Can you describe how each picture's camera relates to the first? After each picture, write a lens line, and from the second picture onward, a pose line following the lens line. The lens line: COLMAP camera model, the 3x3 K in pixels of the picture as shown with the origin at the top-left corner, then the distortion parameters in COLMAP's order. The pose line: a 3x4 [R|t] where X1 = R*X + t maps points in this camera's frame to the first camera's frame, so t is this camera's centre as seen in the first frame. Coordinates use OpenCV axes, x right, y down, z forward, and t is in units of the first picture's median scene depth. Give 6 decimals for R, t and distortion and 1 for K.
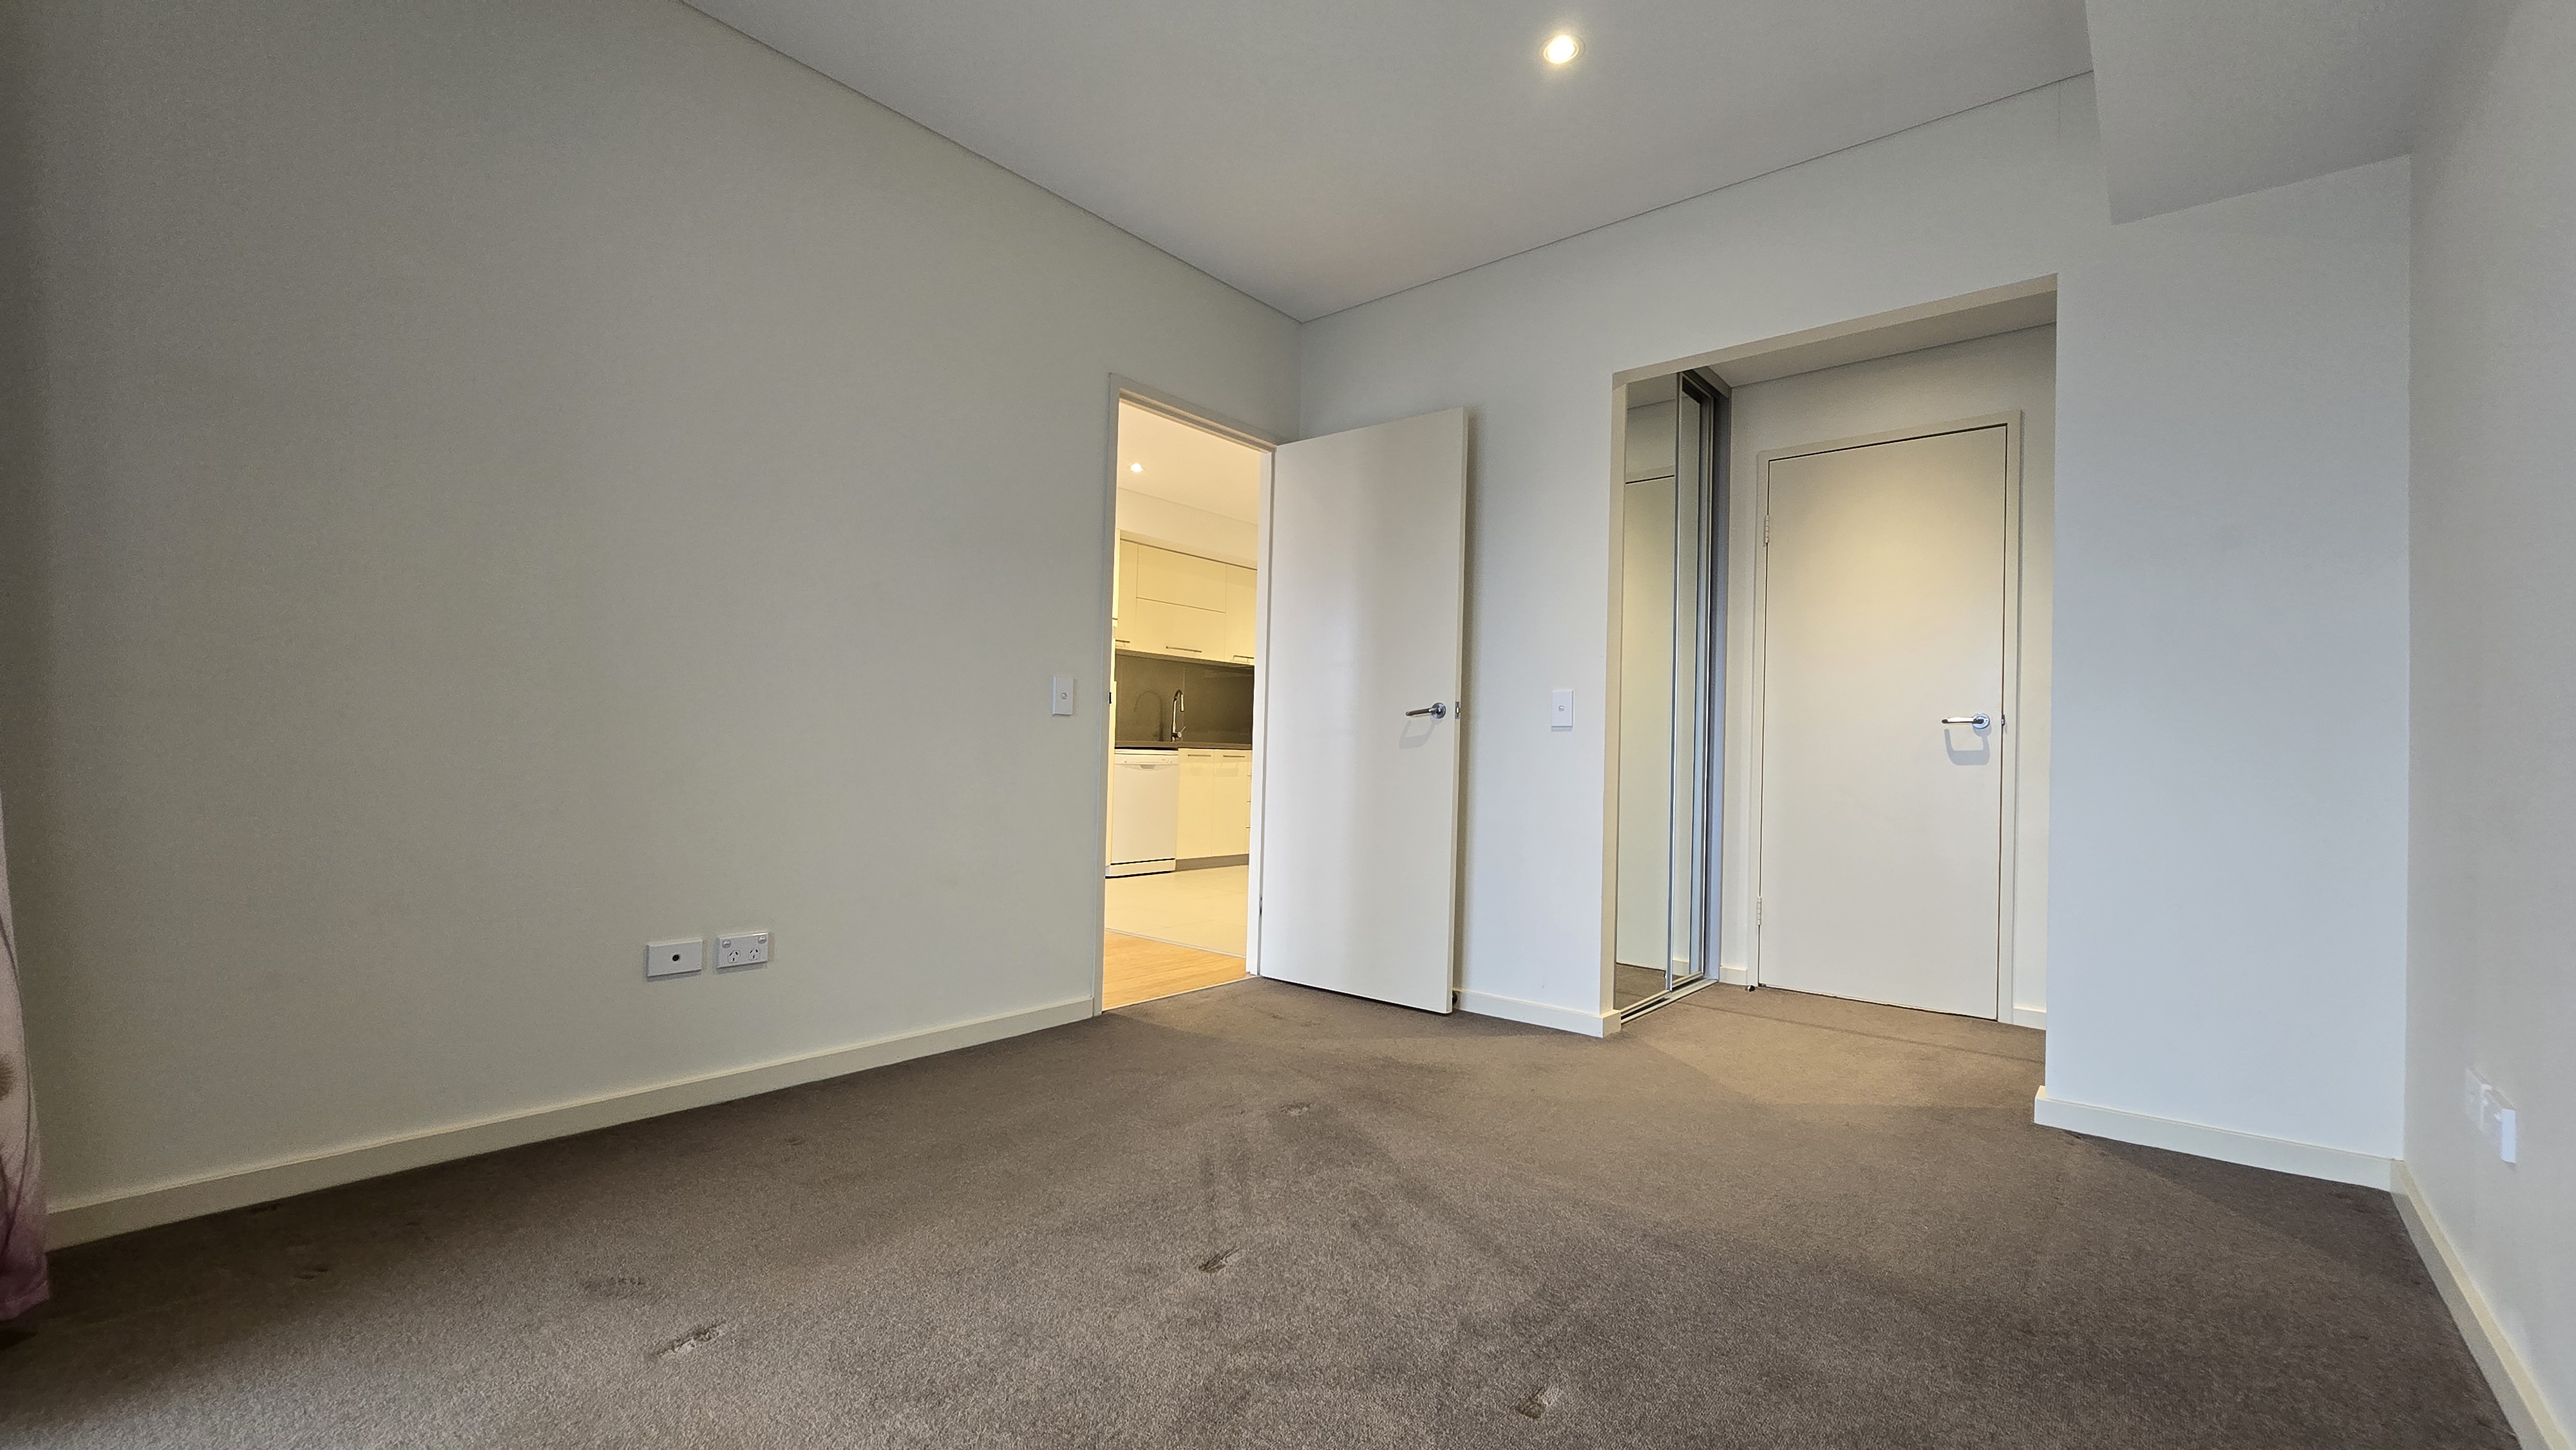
lens RADIAL K [[1044.0, 0, 1288.7], [0, 1044.0, 738.8], [0, 0, 1]] dist [-0.000463, -0.000262]
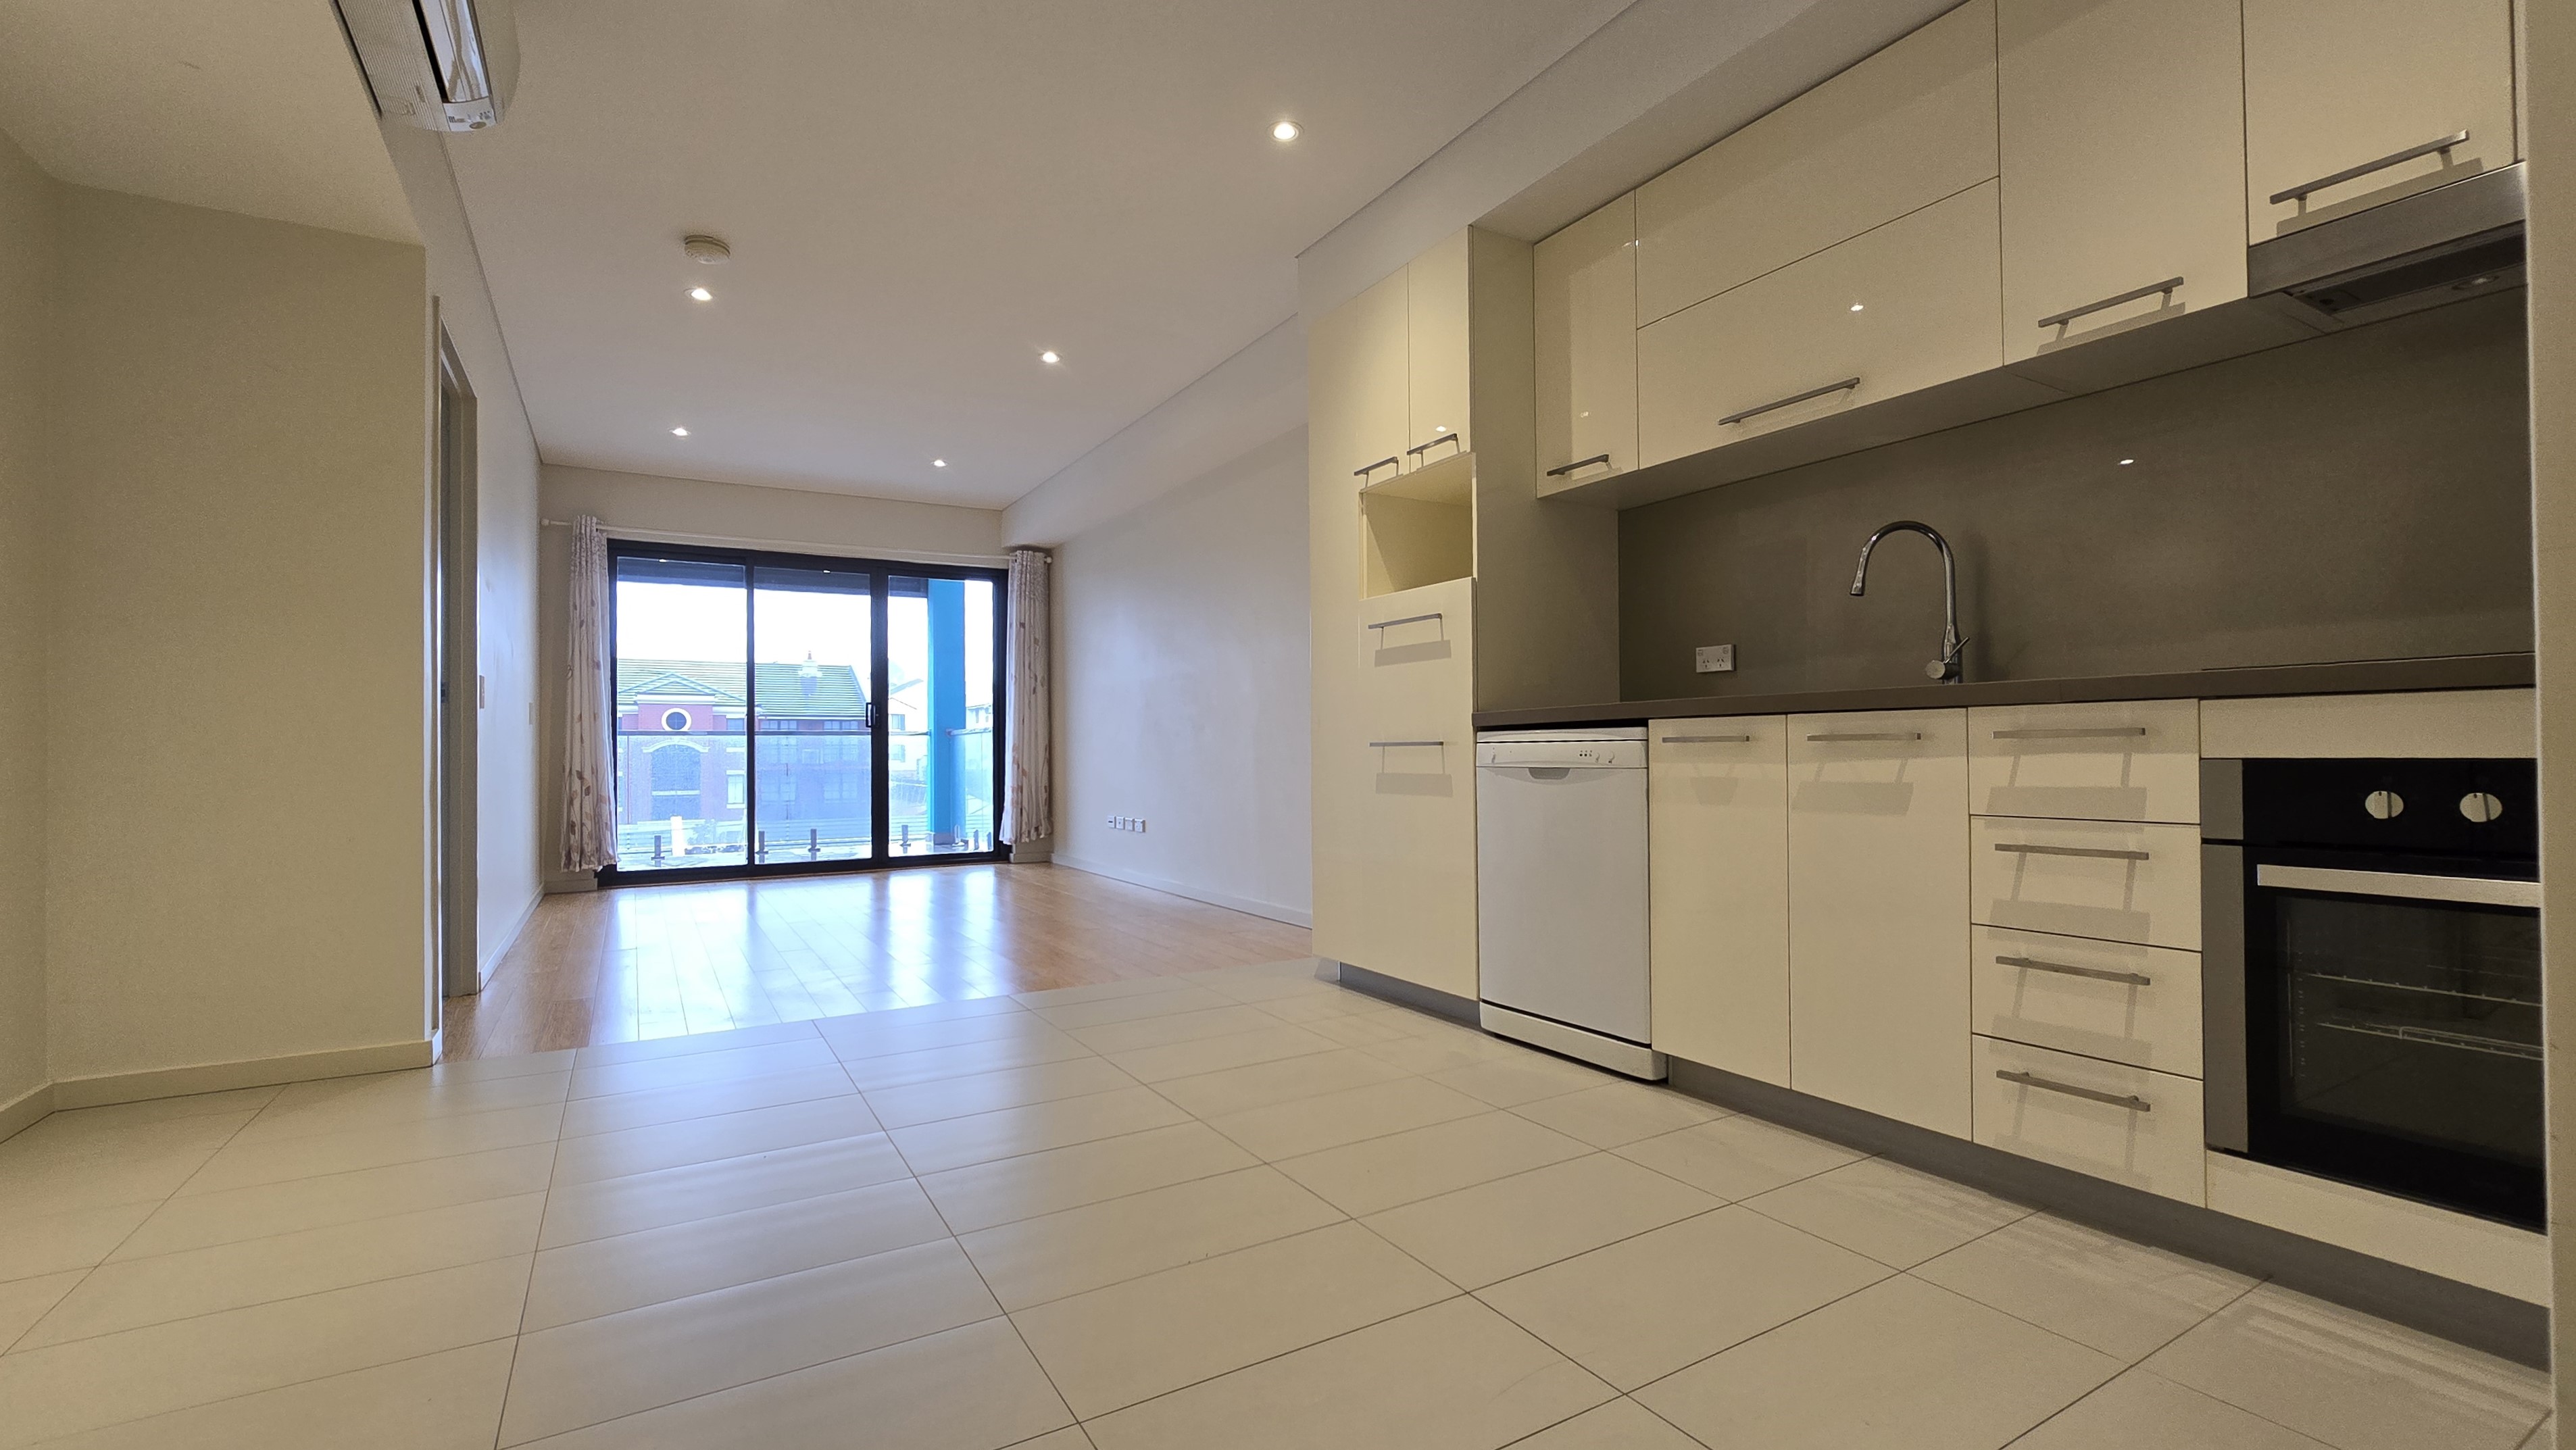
lens RADIAL K [[1088.7, 0, 1273.2], [0, 1088.7, 732.9], [0, 0, 1]] dist [-0.003354, -0.000271]
pose [[-0.324619, -0.039383, -0.945024, 0.560076], [0.014339, 0.998813, -0.046550, 0.059226], [0.945736, -0.028662, -0.323669, 2.102259]]
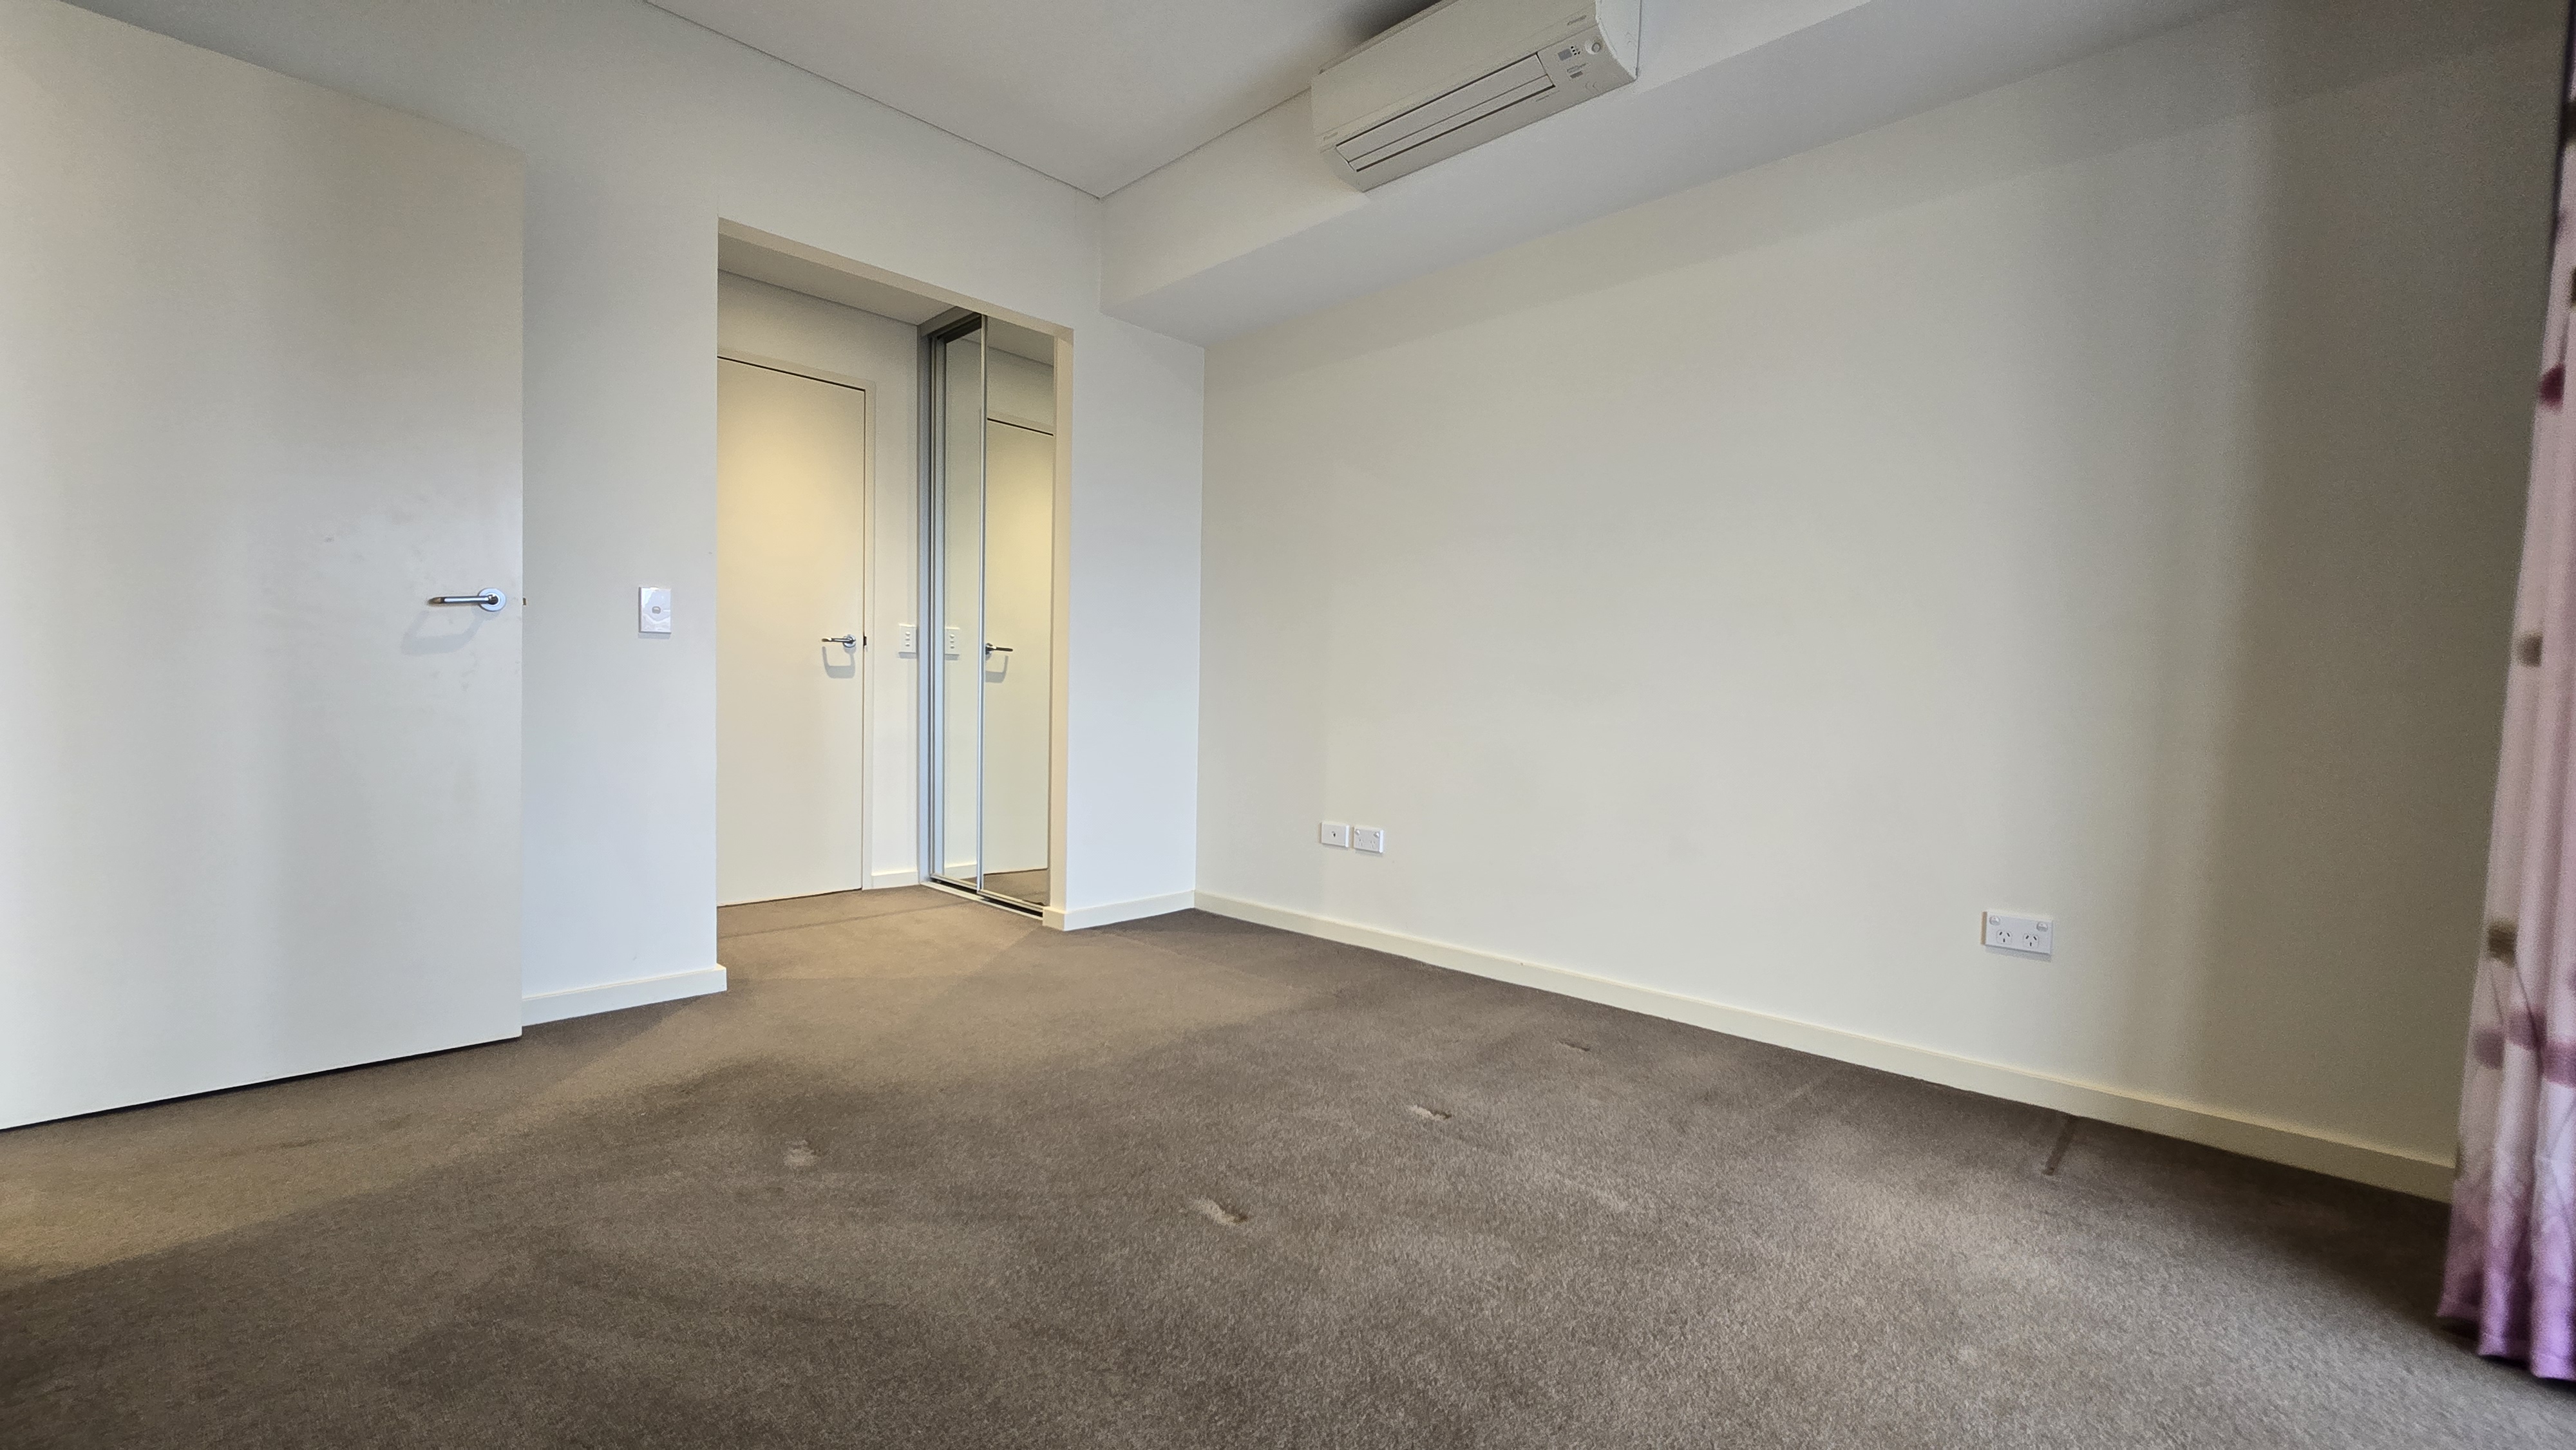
lens RADIAL K [[1044.0, 0, 1288.7], [0, 1044.0, 738.8], [0, 0, 1]] dist [-0.000463, -0.000262]
pose [[0.055141, -0.060712, 0.996631, -0.516141], [-0.036353, 0.997366, 0.062768, 0.001503], [-0.997817, -0.039692, 0.052789, 0.465935]]
